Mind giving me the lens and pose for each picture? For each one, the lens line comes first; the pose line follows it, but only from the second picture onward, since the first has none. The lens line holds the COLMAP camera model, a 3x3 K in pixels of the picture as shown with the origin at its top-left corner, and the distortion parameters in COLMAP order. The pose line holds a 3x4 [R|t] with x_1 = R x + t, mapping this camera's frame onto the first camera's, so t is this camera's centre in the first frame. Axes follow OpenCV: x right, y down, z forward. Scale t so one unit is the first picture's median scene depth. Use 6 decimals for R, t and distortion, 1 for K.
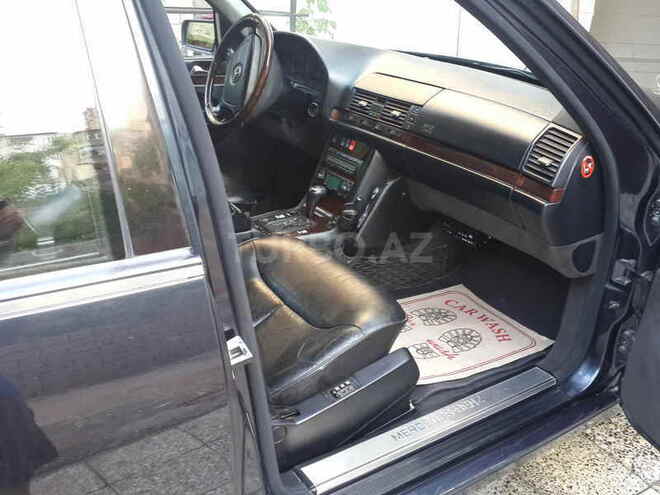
lens RADIAL K [[577.4, 0, 344.6], [0, 577.4, 249.9], [0, 0, 1]] dist [0.011837, 0.000257]
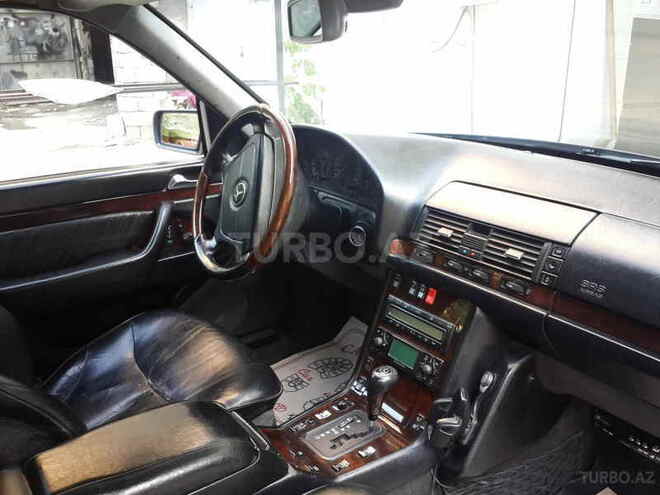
lens RADIAL K [[608.4, 0, 330.0], [0, 608.4, 247.5], [0, 0, 1]] dist [0.004928, -0.079327]
pose [[0.997195, -0.074839, -0.001291, -0.089964], [0.074296, 0.991762, -0.104348, -0.168004], [0.009090, 0.103959, 0.994540, 0.321271]]
